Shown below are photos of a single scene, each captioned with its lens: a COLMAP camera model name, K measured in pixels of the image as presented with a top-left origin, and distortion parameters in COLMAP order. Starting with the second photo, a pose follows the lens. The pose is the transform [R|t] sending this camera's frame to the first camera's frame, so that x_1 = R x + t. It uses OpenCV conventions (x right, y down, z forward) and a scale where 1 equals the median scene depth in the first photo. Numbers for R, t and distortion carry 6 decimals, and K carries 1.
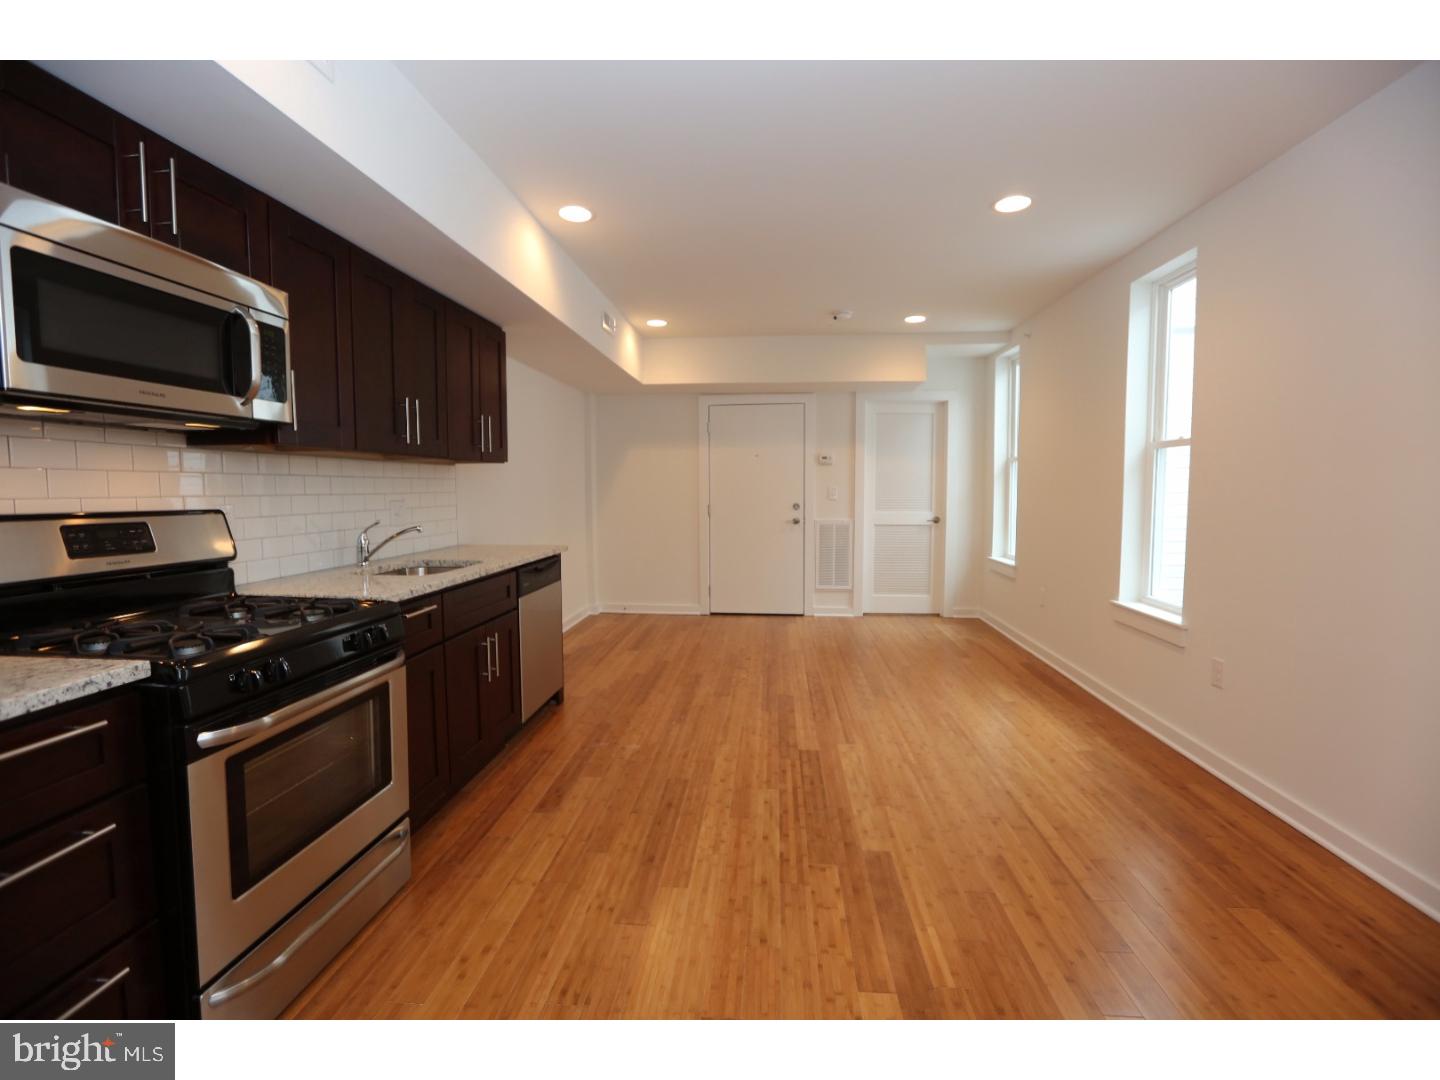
lens RADIAL K [[656.2, 0, 722.8], [0, 656.2, 538.9], [0, 0, 1]] dist [-0.039366, 0.010778]
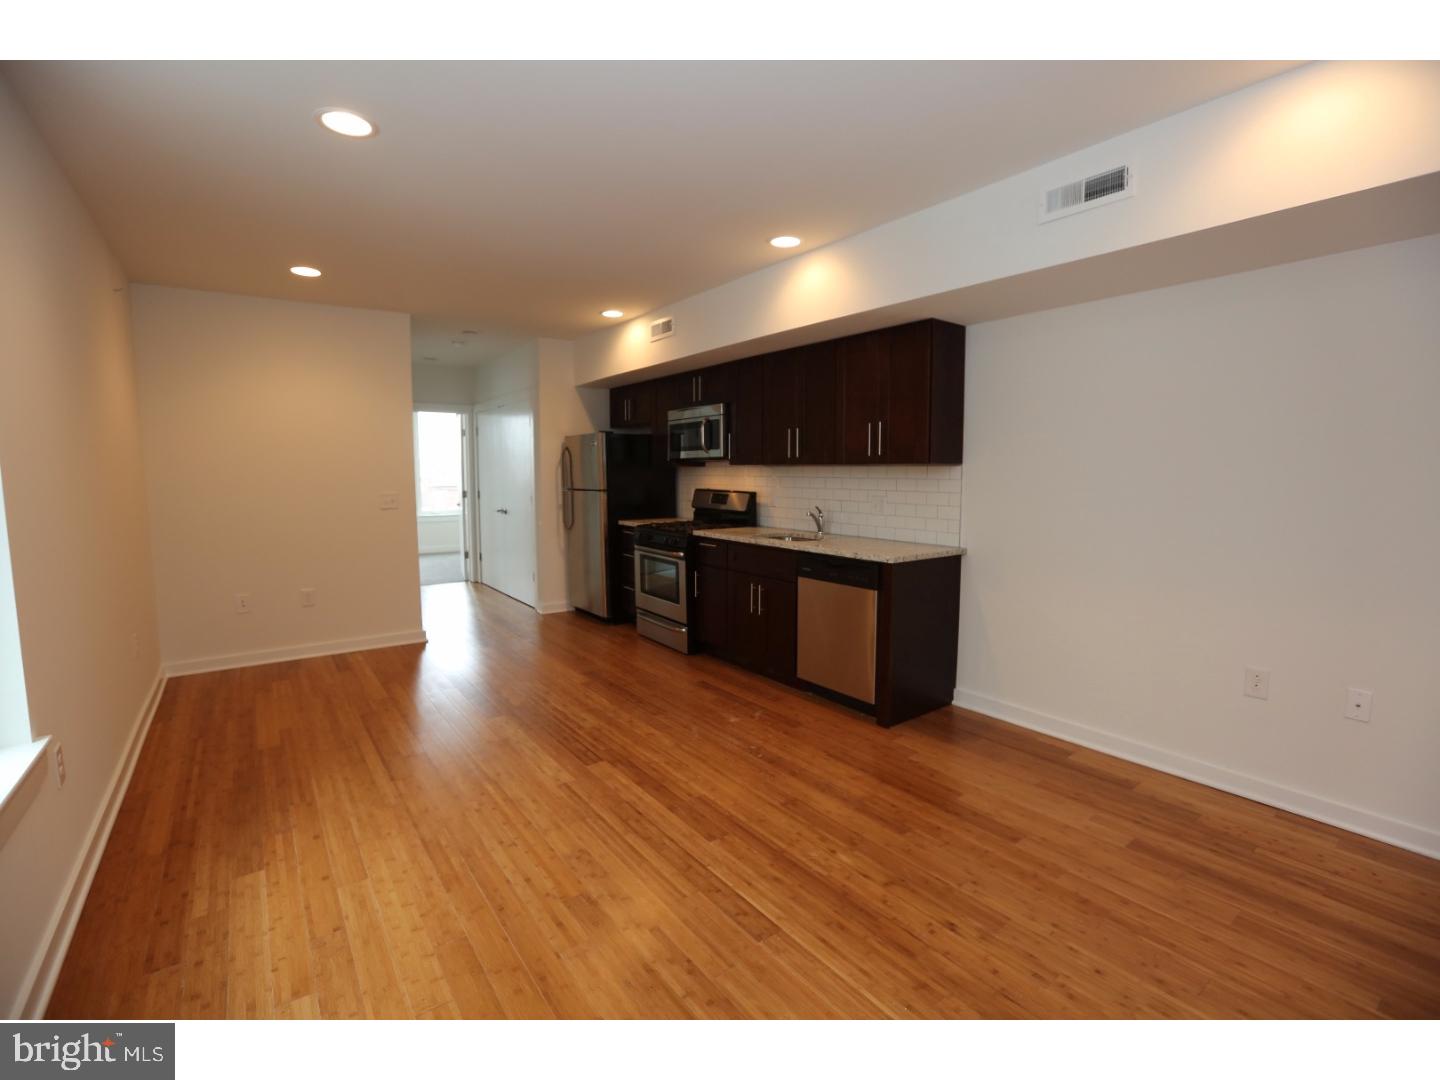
lens RADIAL K [[656.2, 0, 710.7], [0, 656.2, 539.4], [0, 0, 1]] dist [-0.039366, 0.010778]
pose [[-0.763870, 0.068147, -0.641762, 0.719926], [-0.048166, 0.985616, 0.161990, -0.202844], [0.643570, 0.154650, -0.749601, 2.144242]]
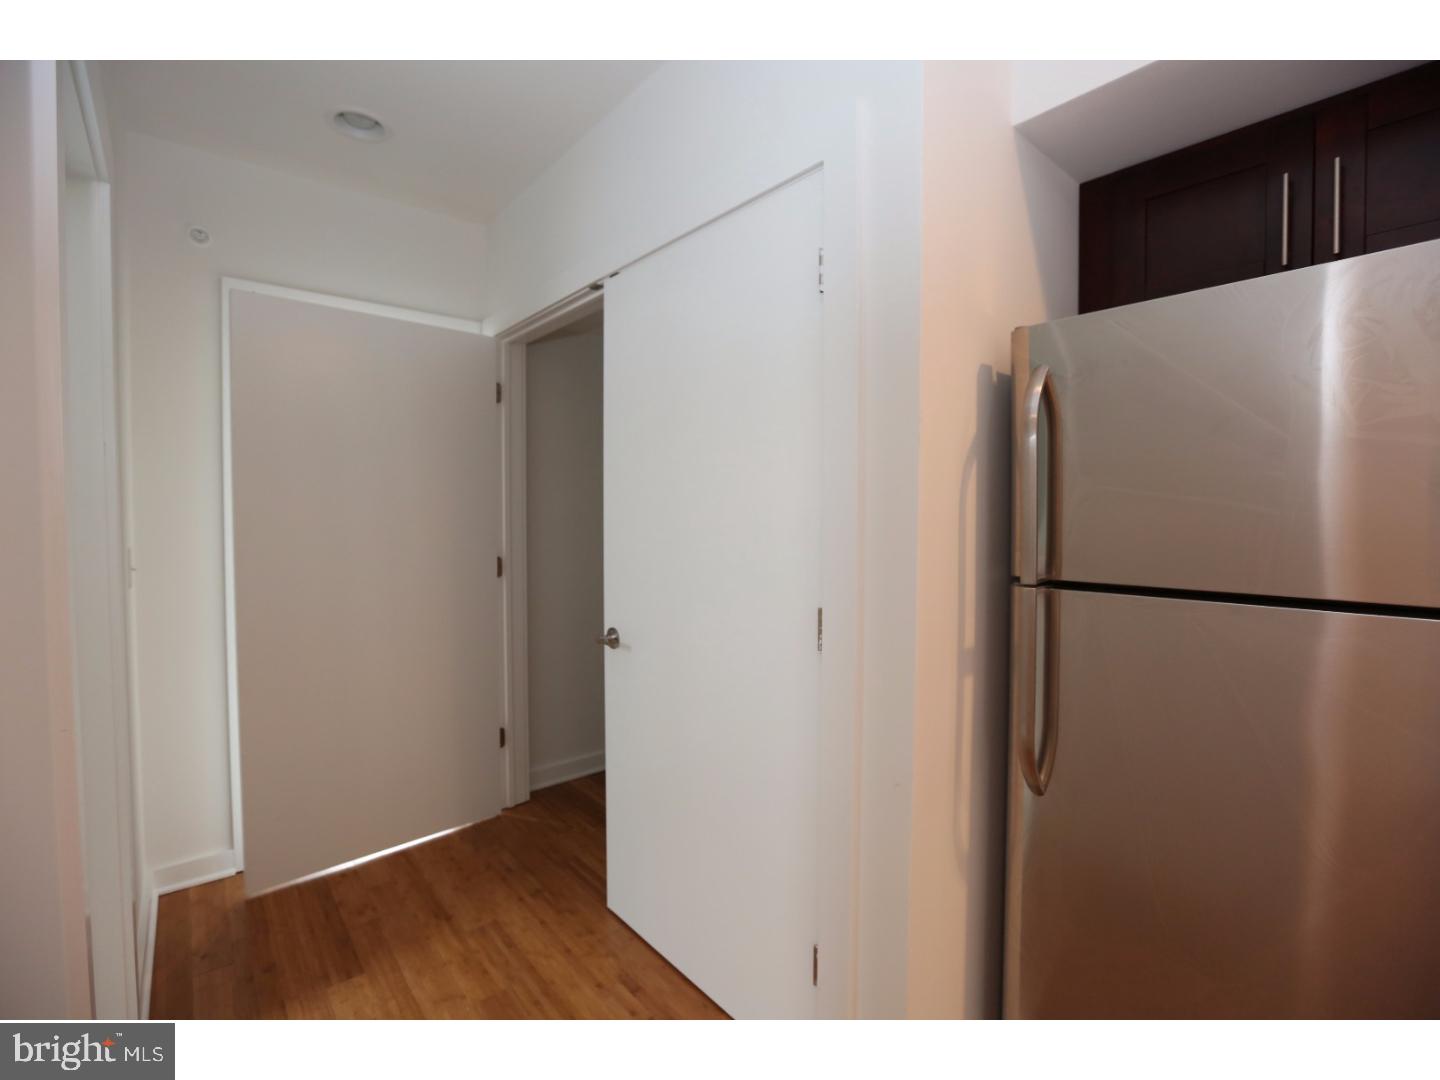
lens RADIAL K [[656.2, 0, 727.7], [0, 656.2, 530.4], [0, 0, 1]] dist [-0.039366, 0.010778]
pose [[-0.699541, 0.032886, -0.713836, 0.094077], [-0.049003, 0.994381, 0.093832, -0.047079], [0.712911, 0.100619, -0.693999, 0.205075]]
